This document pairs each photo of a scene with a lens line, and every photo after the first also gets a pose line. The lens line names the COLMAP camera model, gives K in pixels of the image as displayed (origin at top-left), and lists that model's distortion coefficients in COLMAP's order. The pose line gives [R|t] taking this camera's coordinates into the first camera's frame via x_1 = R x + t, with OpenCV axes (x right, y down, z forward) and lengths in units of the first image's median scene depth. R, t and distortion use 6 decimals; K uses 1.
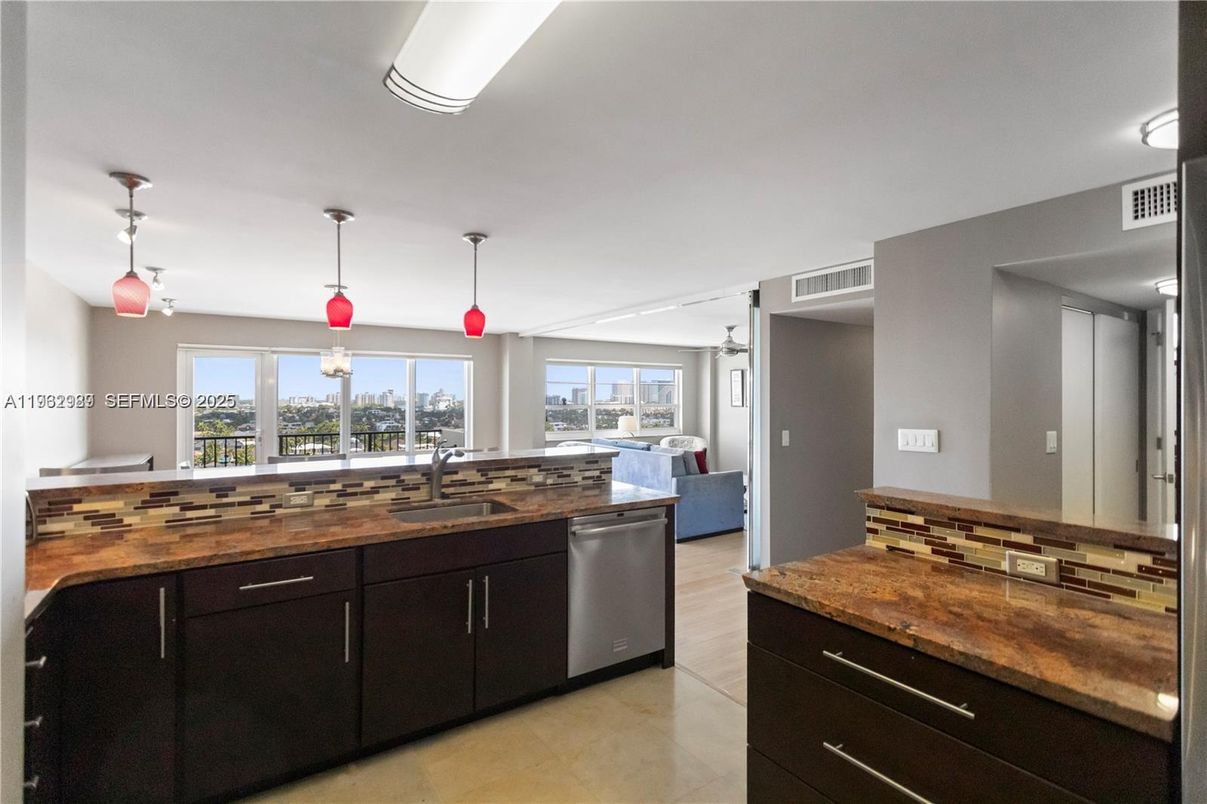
lens RADIAL K [[580.0, 0, 596.5], [0, 580.0, 399.1], [0, 0, 1]] dist [0.009665, -0.001073]
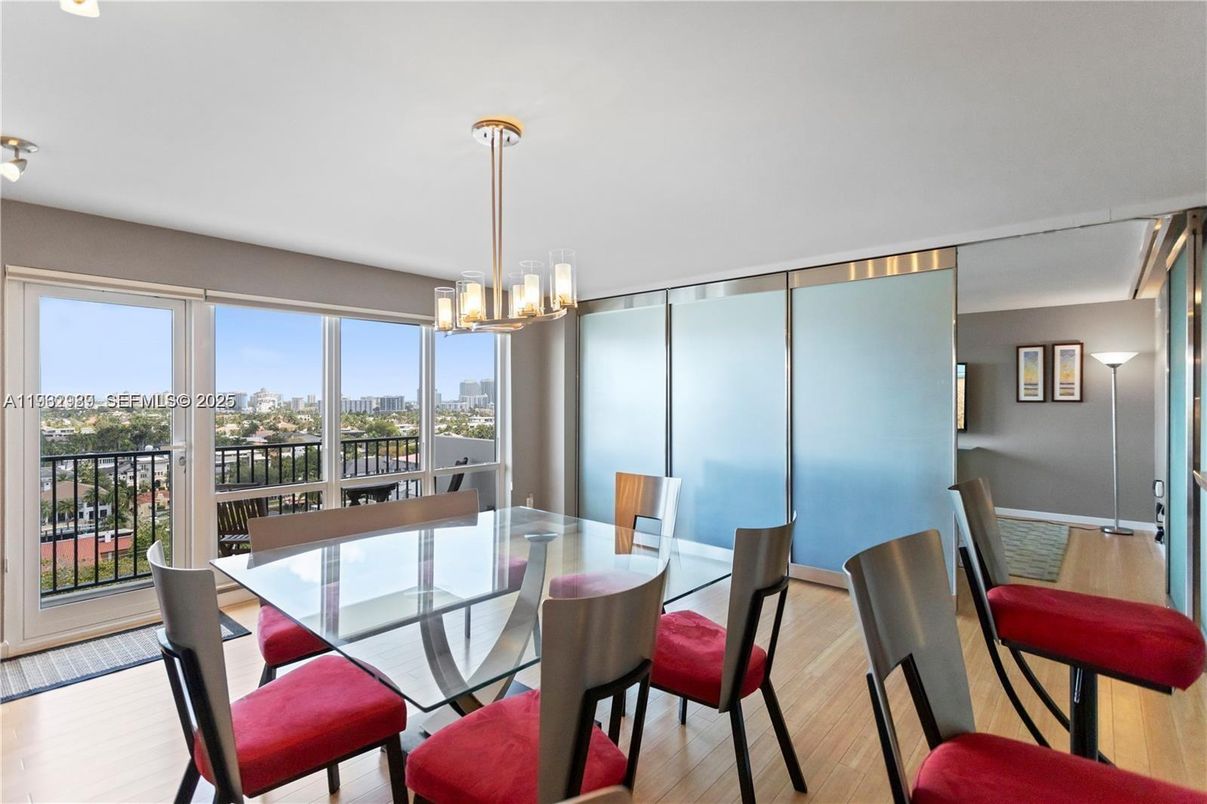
lens RADIAL K [[580.0, 0, 583.7], [0, 580.0, 399.1], [0, 0, 1]] dist [0.009665, -0.001073]
pose [[0.968504, -0.000568, 0.248999, -0.674891], [0.000879, 0.999999, -0.001140, 0.026039], [-0.248998, 0.001323, 0.968503, 0.743509]]
